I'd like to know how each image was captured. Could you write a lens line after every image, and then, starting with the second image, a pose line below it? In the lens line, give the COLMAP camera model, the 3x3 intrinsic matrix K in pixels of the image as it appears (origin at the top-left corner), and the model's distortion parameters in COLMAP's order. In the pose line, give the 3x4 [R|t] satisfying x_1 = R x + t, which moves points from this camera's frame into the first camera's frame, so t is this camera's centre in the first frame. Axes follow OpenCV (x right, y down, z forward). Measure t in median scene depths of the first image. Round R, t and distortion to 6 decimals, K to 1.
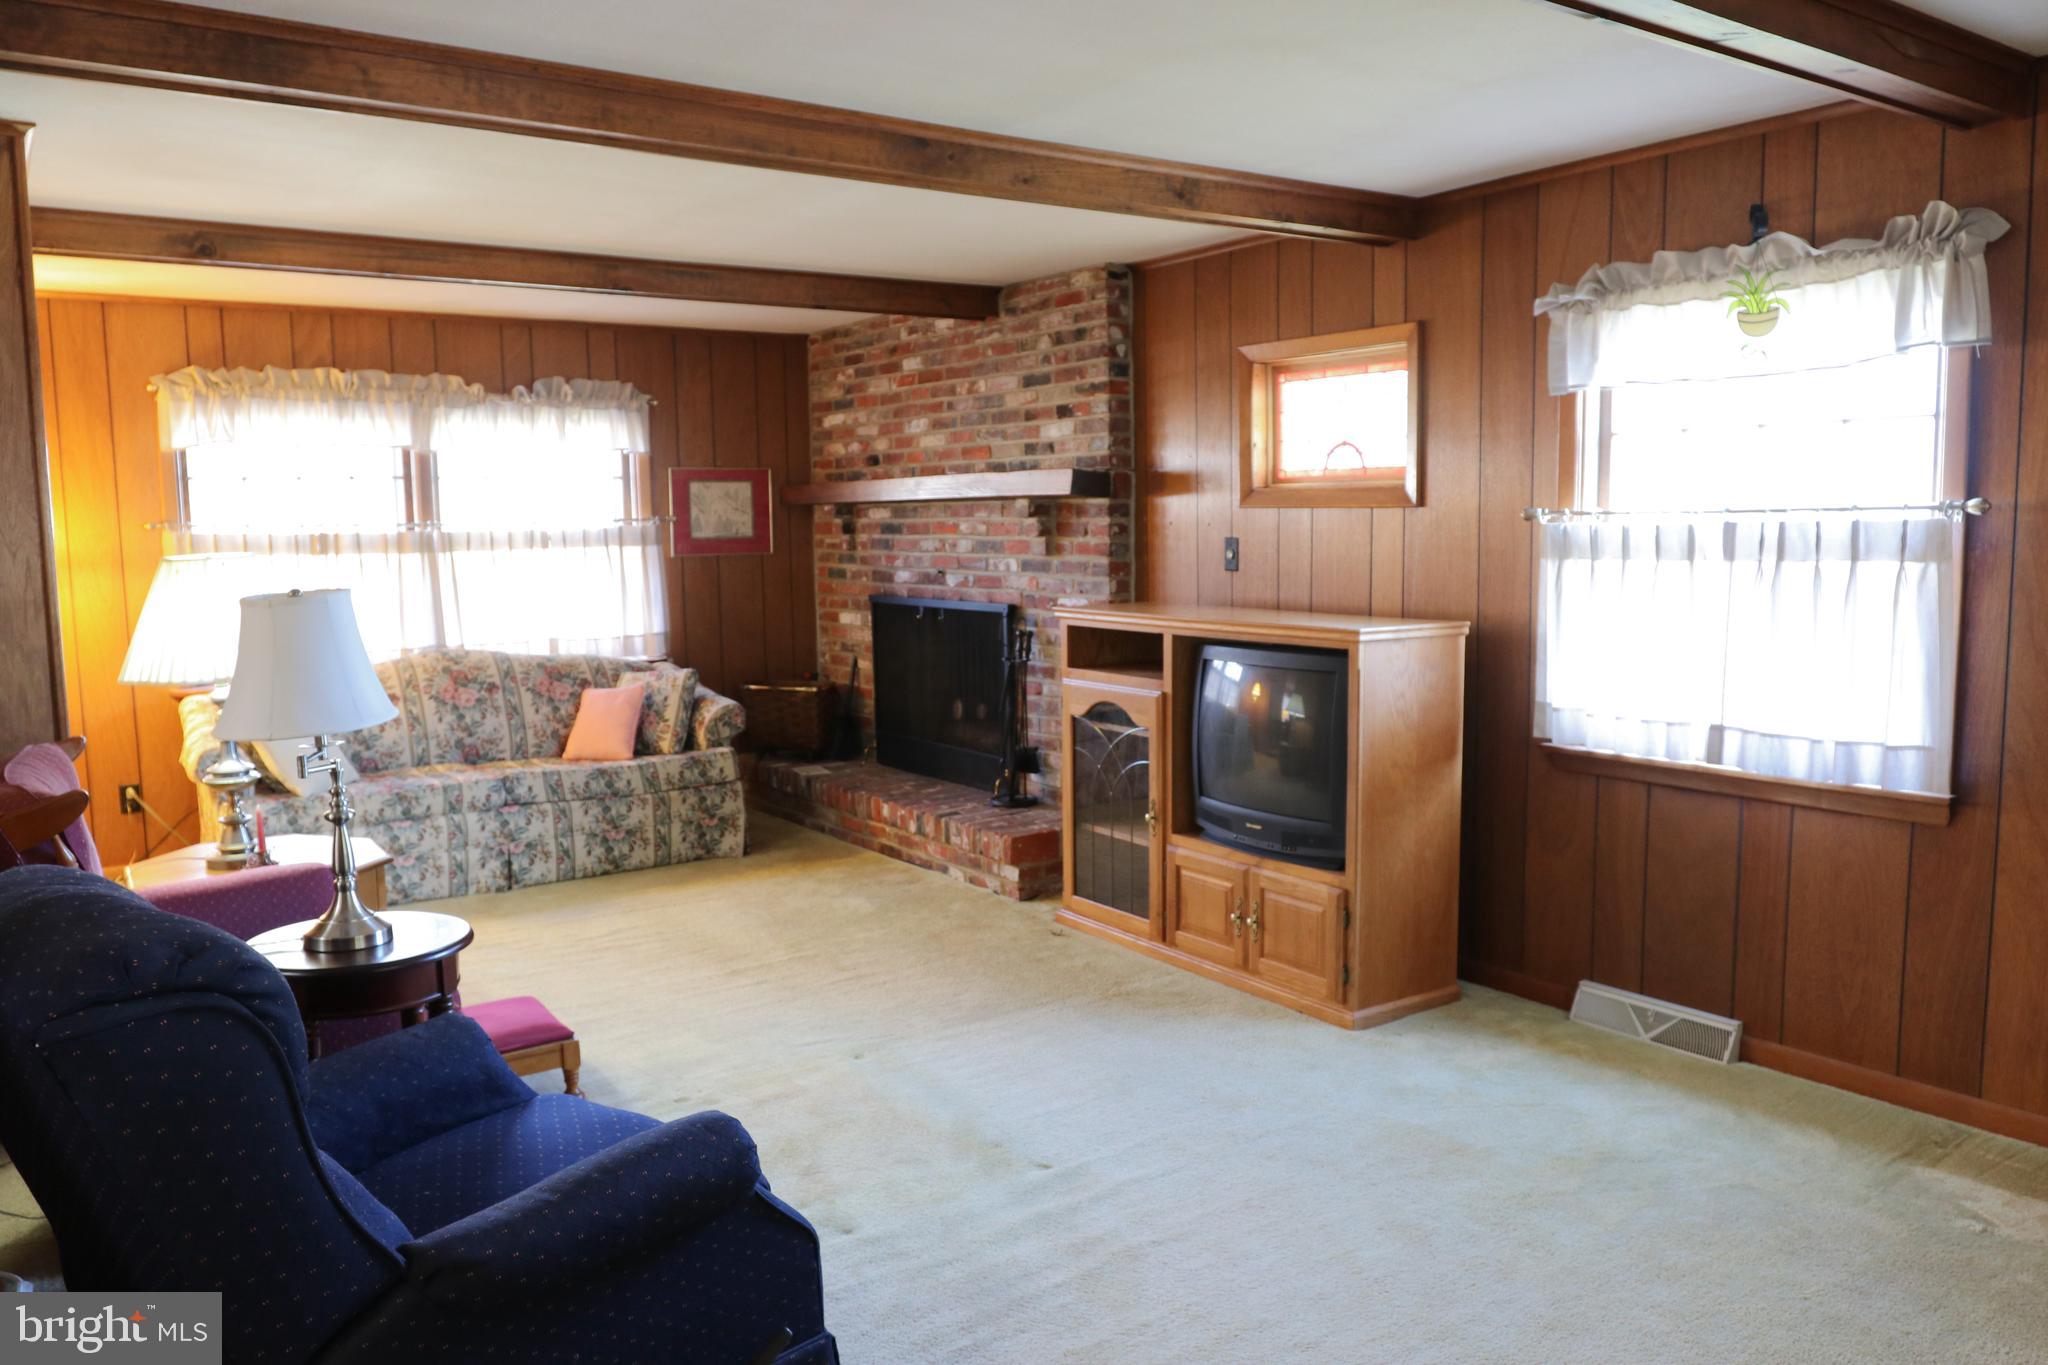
lens RADIAL K [[1504.2, 0, 1030.1], [0, 1504.2, 687.4], [0, 0, 1]] dist [-0.025709, -0.007934]
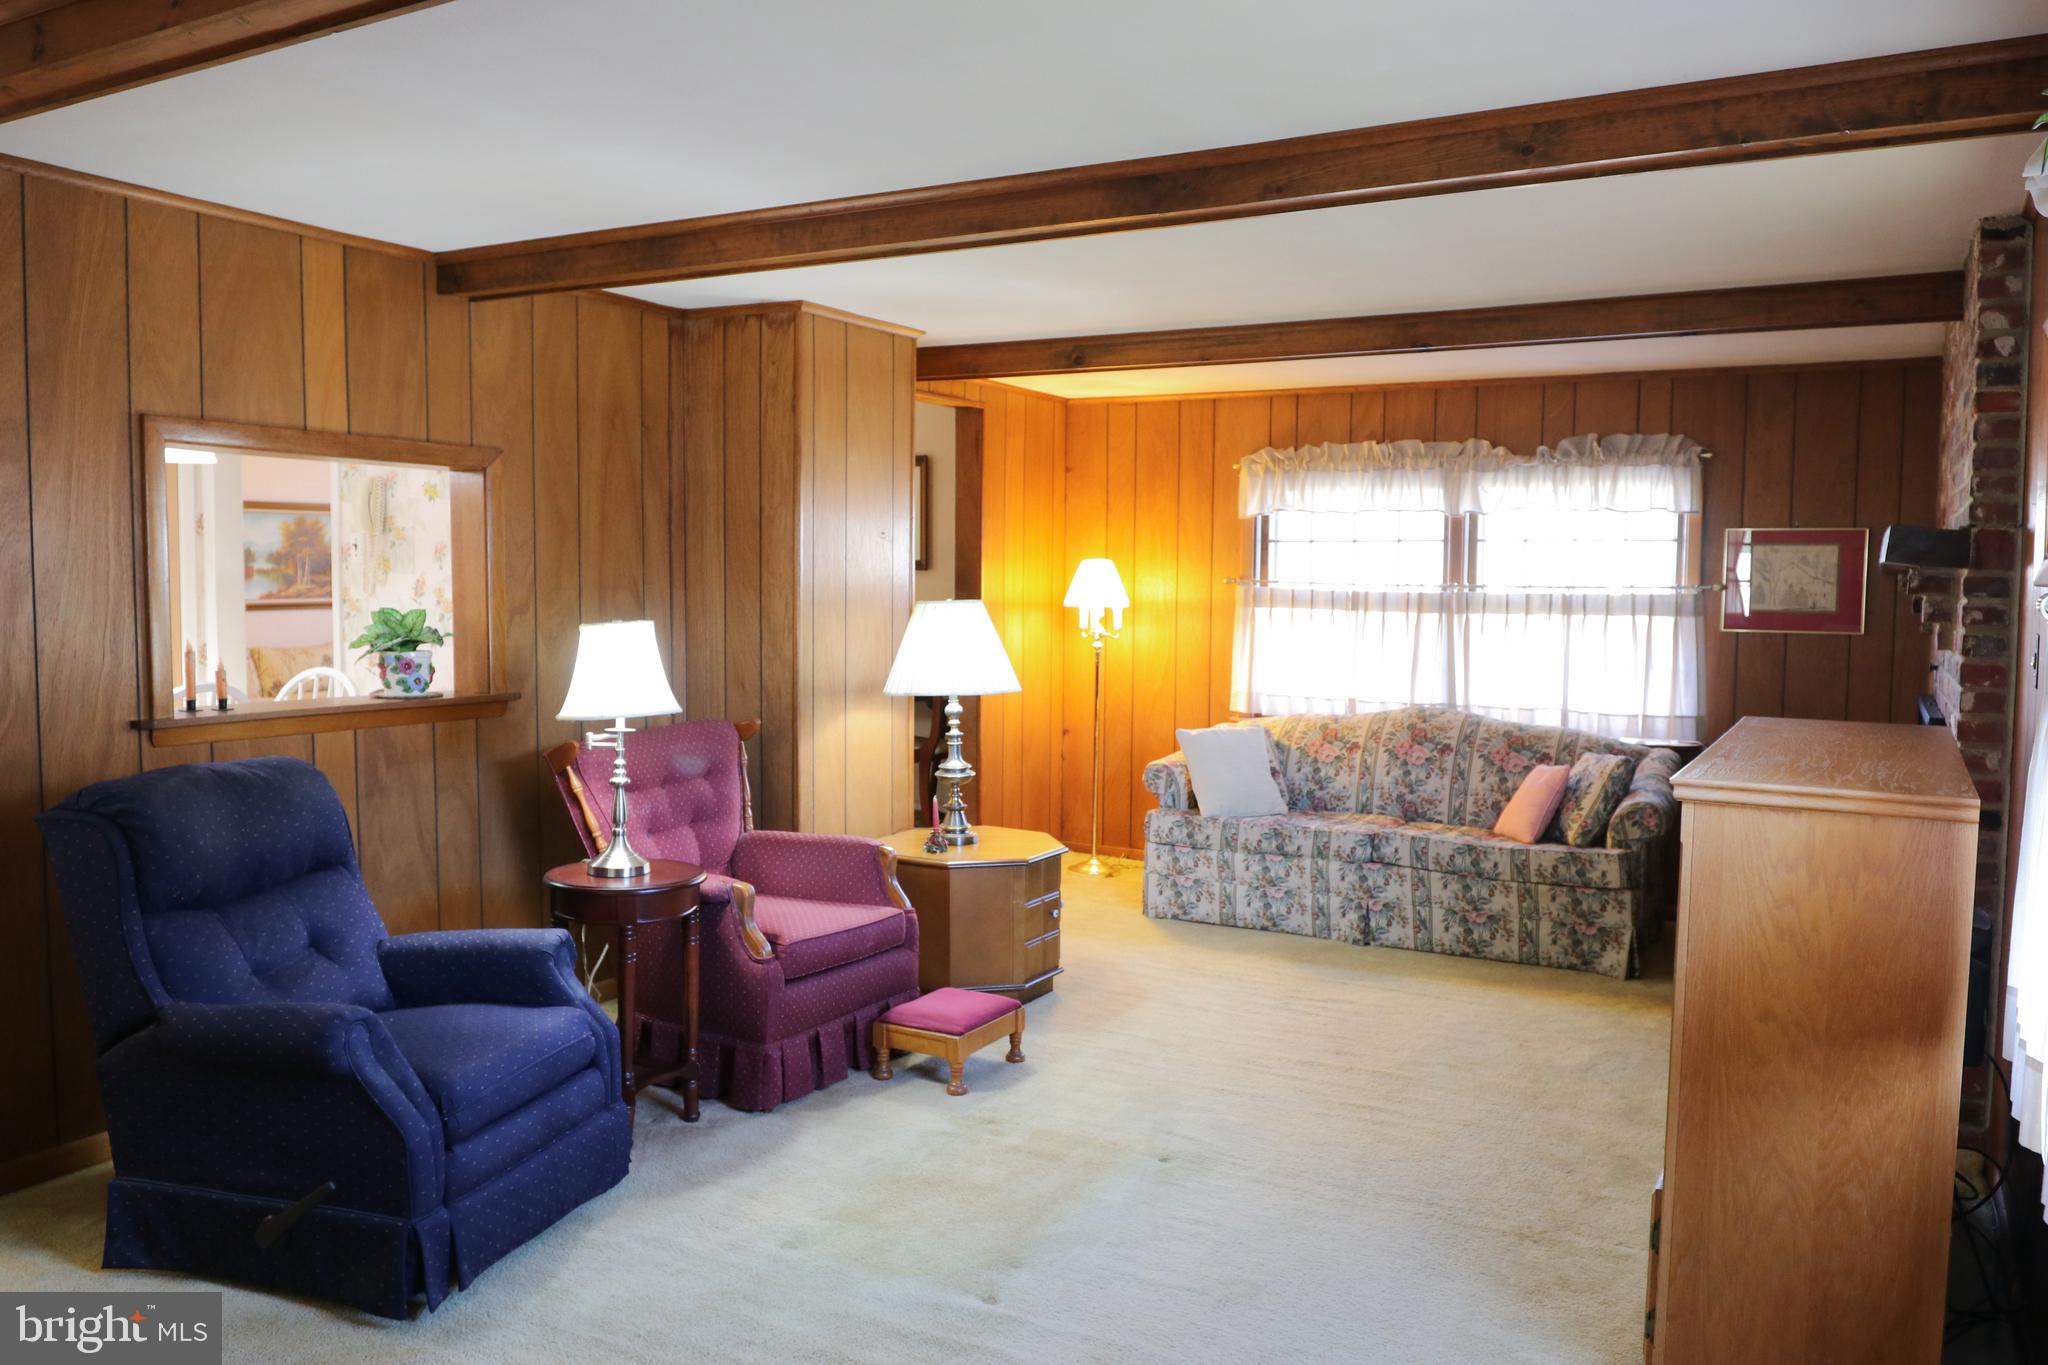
lens RADIAL K [[1504.2, 0, 1033.6], [0, 1504.2, 670.9], [0, 0, 1]] dist [-0.025709, -0.007934]
pose [[0.435509, 0.072458, -0.897263, 0.439065], [-0.120107, 0.992520, 0.021854, -0.042698], [0.892136, 0.098250, 0.440954, 0.324334]]
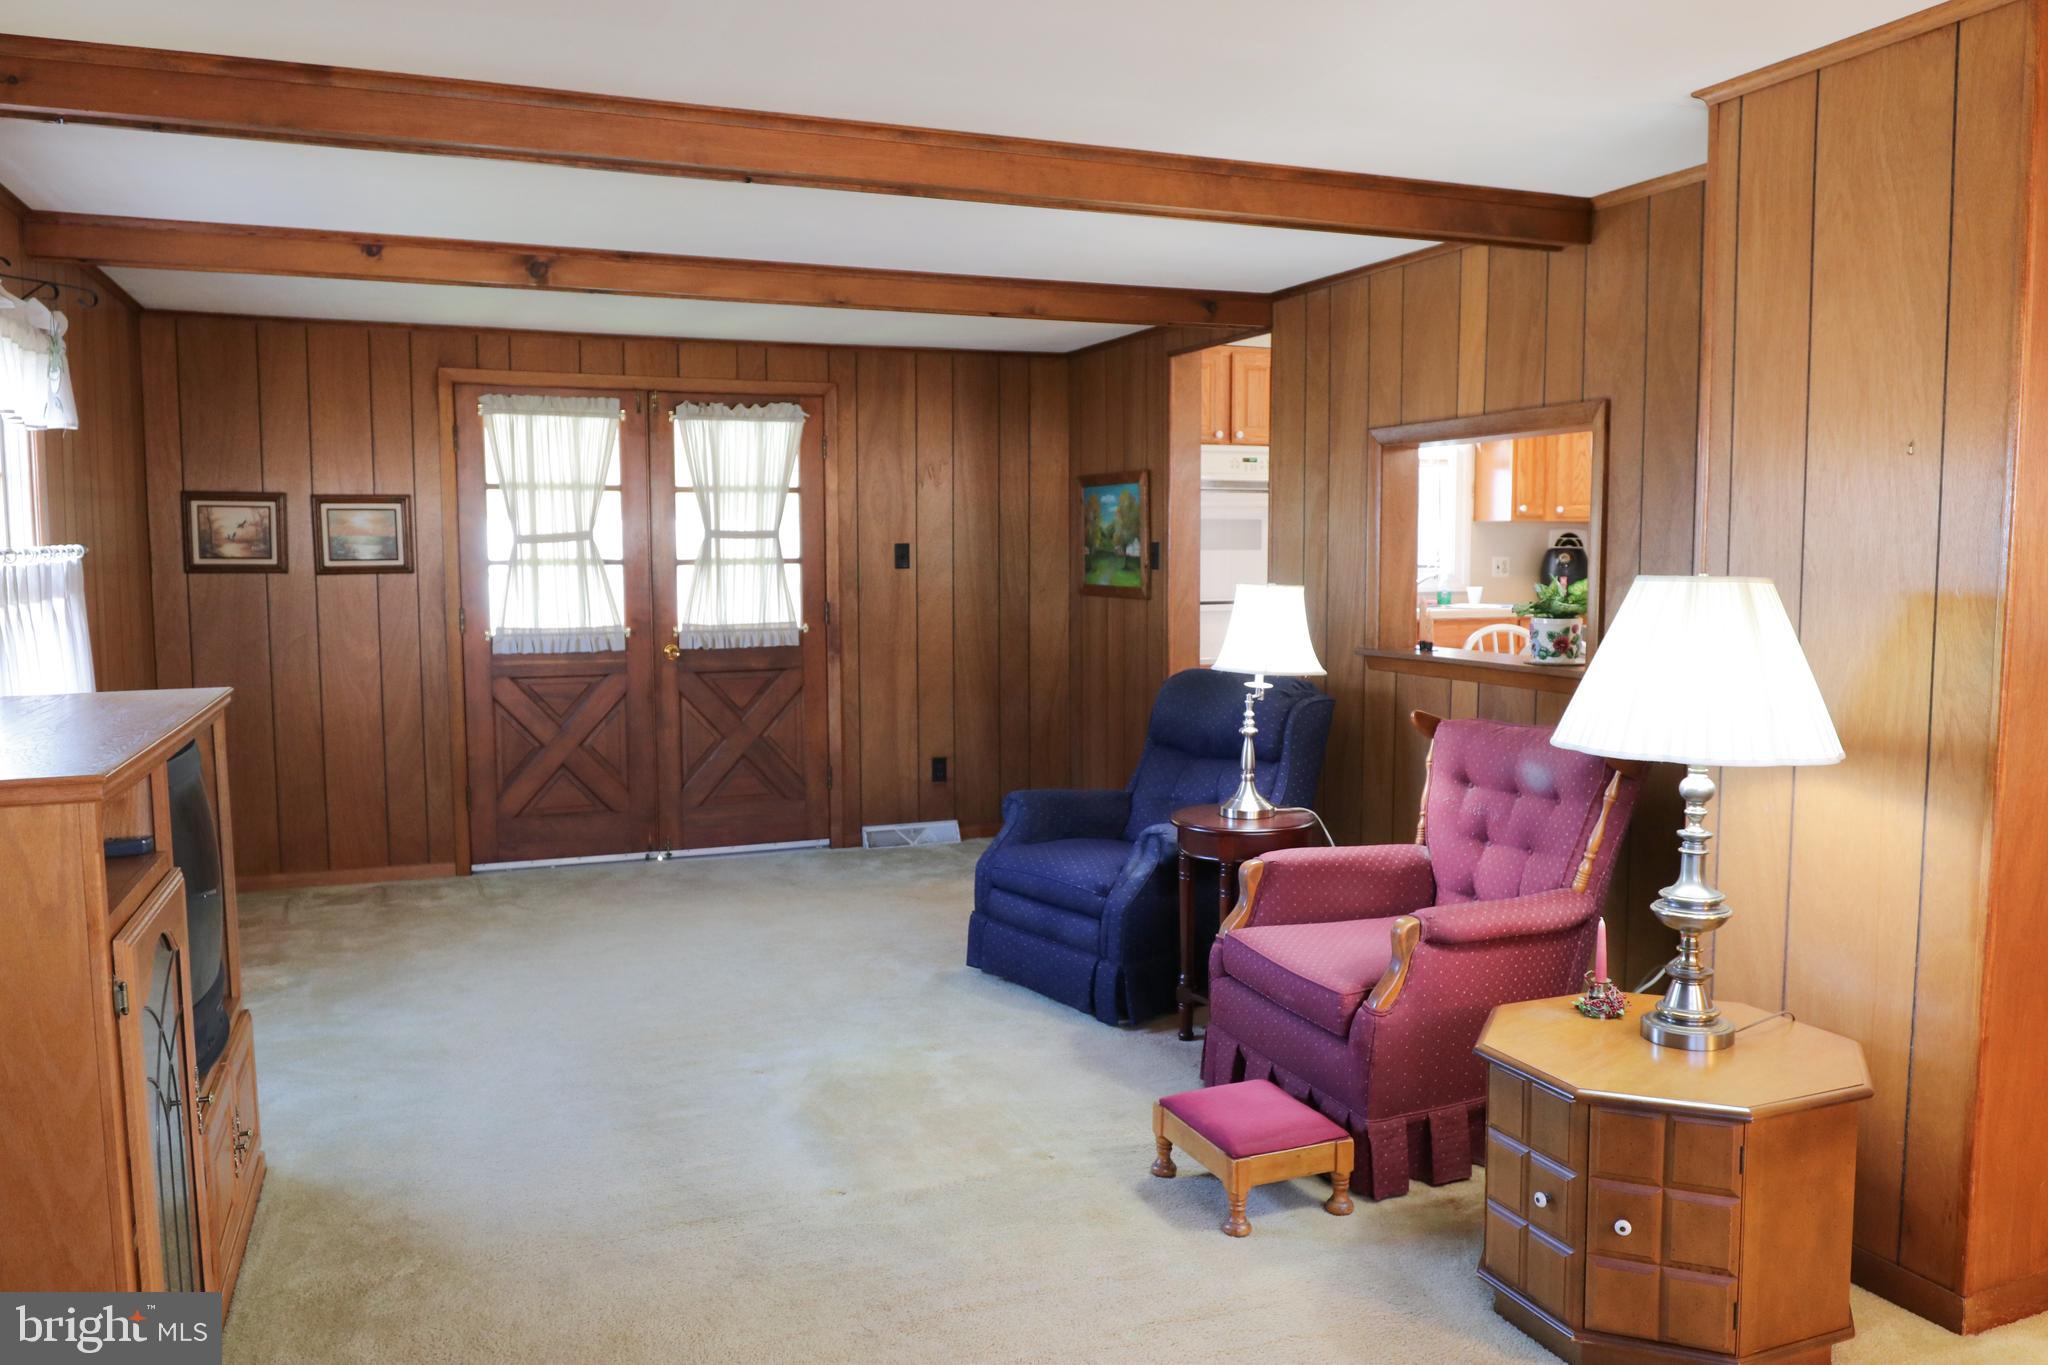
lens RADIAL K [[1504.2, 0, 1025.3], [0, 1504.2, 690.6], [0, 0, 1]] dist [-0.025709, -0.007934]
pose [[-0.975678, -0.004434, 0.219162, -0.205280], [0.040423, 0.979009, 0.199767, -0.115504], [-0.215447, 0.203767, -0.955019, 1.070785]]
